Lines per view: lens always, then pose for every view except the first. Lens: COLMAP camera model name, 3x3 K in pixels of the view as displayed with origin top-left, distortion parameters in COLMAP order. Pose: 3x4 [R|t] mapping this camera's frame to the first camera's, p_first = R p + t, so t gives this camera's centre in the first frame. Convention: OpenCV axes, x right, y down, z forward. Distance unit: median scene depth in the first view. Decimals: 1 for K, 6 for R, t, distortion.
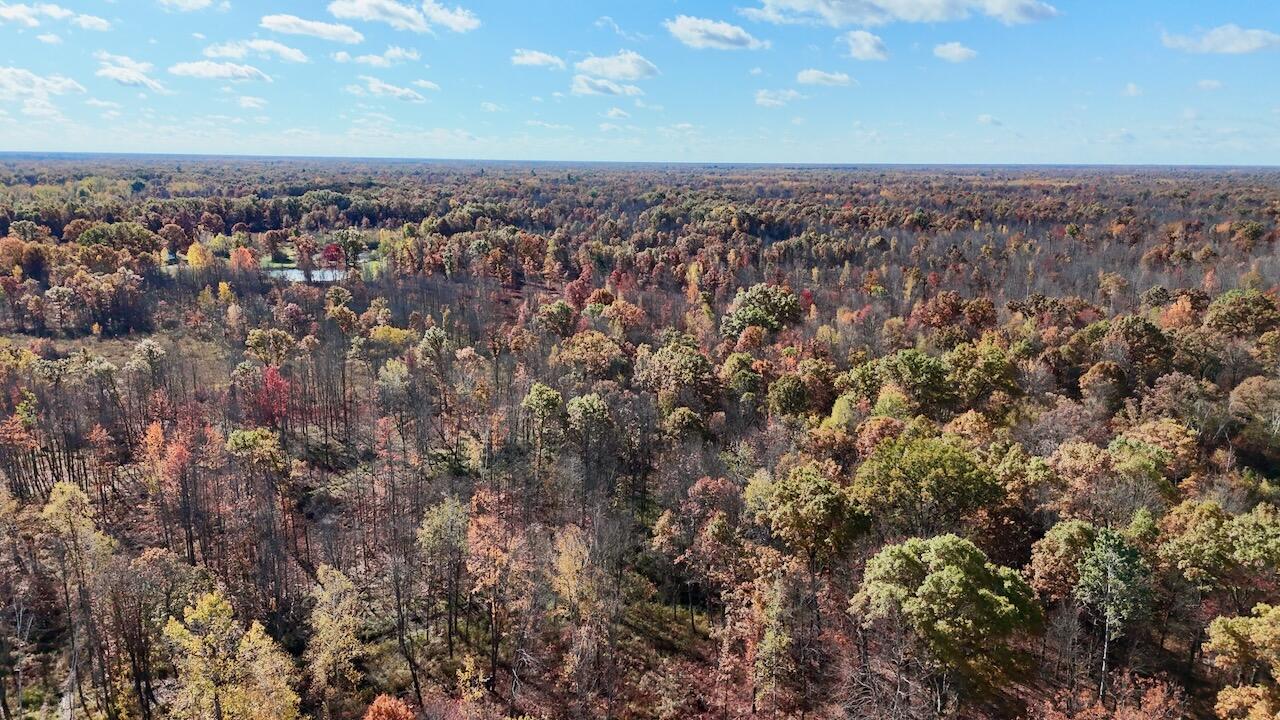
lens RADIAL K [[903.7, 0, 645.0], [0, 903.7, 360.4], [0, 0, 1]] dist [0.088362, -0.088201]
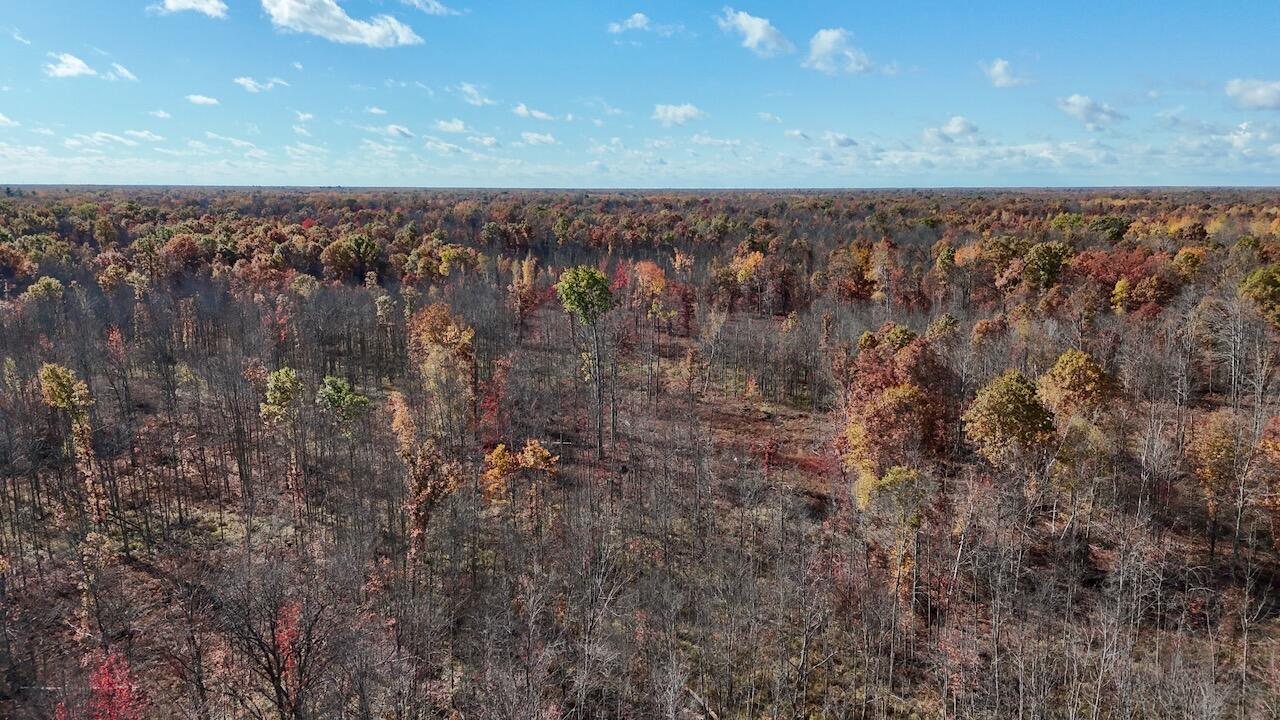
lens RADIAL K [[903.7, 0, 645.0], [0, 903.7, 360.4], [0, 0, 1]] dist [0.088362, -0.088201]
pose [[0.938832, -0.074591, 0.336199, 0.850156], [0.083941, 0.996381, -0.013340, -0.253975], [-0.333987, 0.040744, 0.941697, 1.630637]]
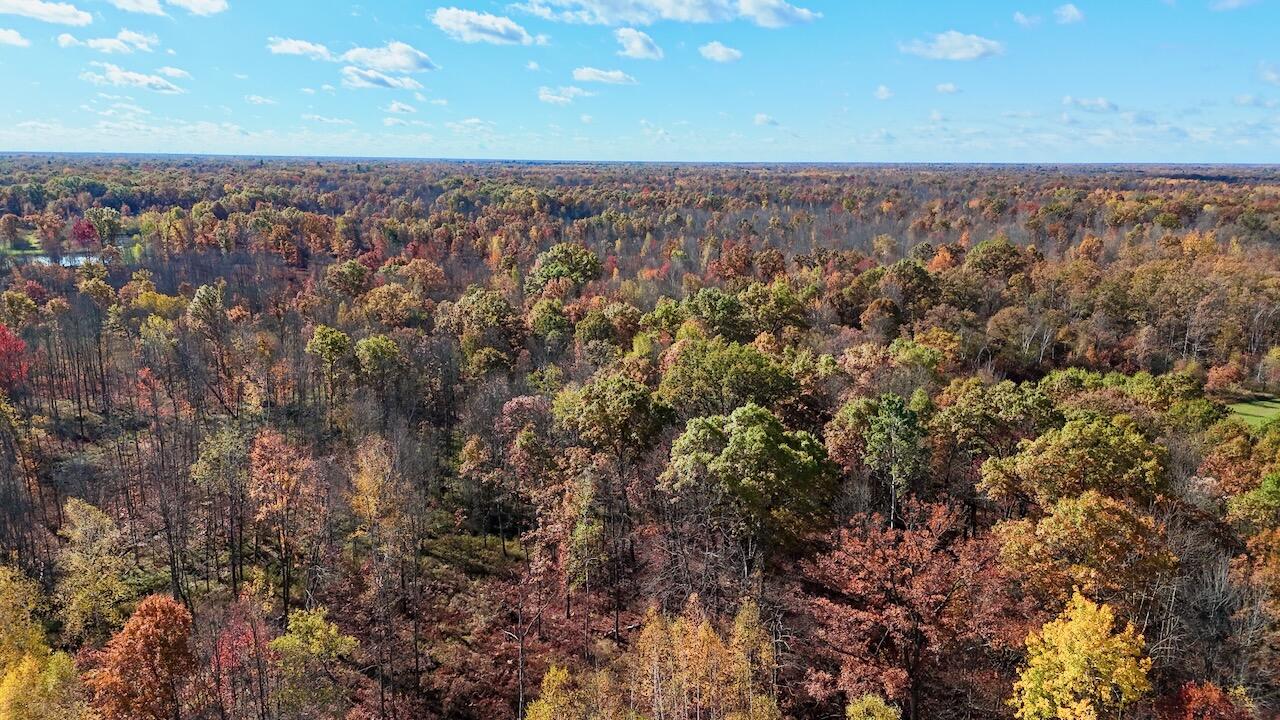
lens RADIAL K [[906.6, 0, 633.4], [0, 906.6, 357.3], [0, 0, 1]] dist [0.083941, -0.086274]
pose [[0.979378, -0.043899, 0.197207, 0.002451], [0.043825, 0.999028, 0.004743, 0.041239], [-0.197224, 0.003997, 0.980350, 0.008807]]
